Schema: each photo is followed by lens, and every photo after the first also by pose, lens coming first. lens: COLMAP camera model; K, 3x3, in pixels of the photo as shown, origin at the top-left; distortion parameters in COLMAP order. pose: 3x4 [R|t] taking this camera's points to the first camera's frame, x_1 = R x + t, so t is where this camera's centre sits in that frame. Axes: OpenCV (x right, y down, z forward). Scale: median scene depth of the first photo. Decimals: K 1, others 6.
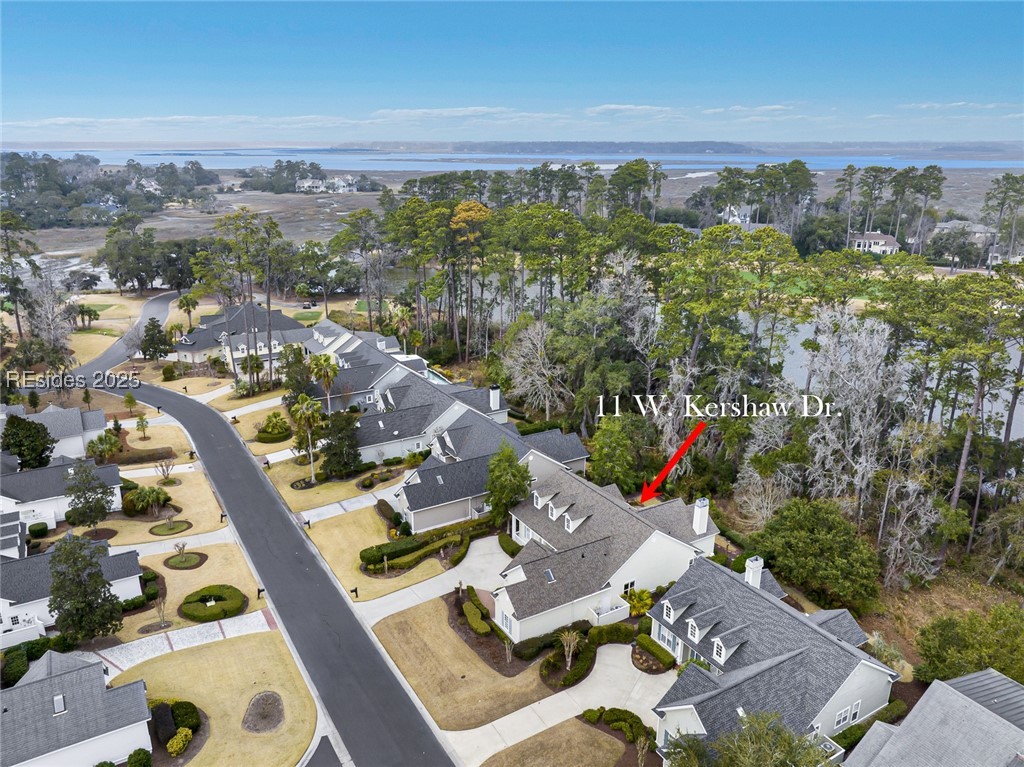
lens RADIAL K [[744.5, 0, 515.7], [0, 744.5, 365.8], [0, 0, 1]] dist [-0.001955, -0.000841]
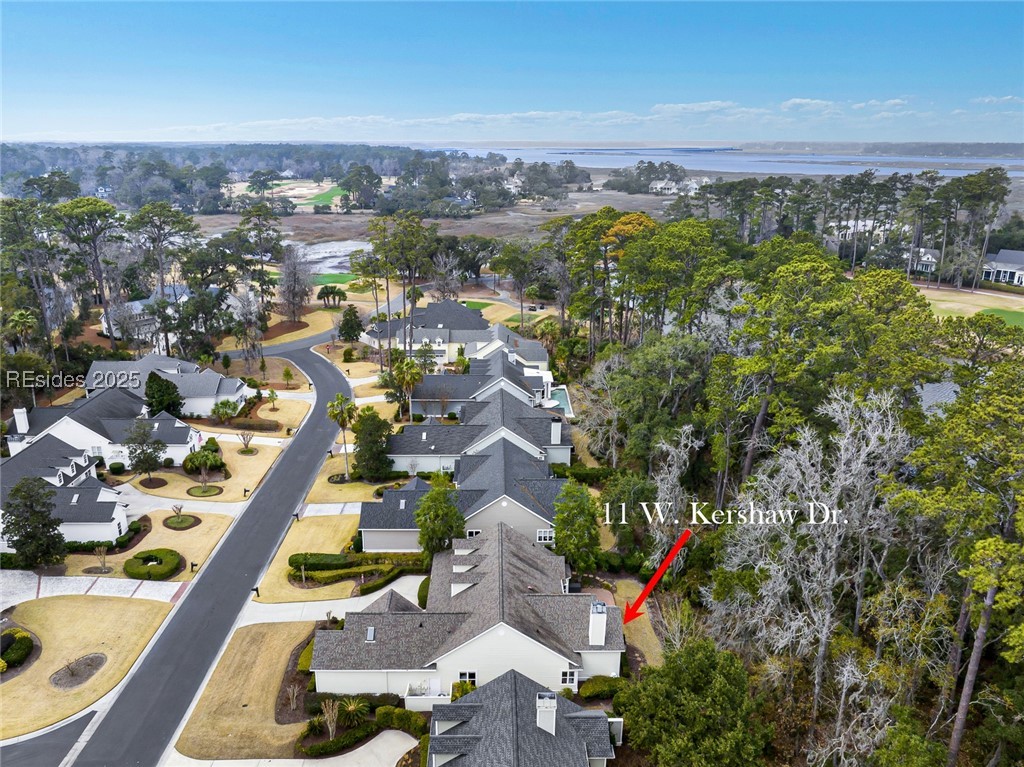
lens RADIAL K [[756.9, 0, 506.5], [0, 756.9, 382.5], [0, 0, 1]] dist [-0.011925, -0.005004]
pose [[0.863533, 0.152389, -0.480716, 0.457400], [-0.144521, 0.988049, 0.053606, -0.071833], [0.483140, 0.023183, 0.875236, 0.216102]]
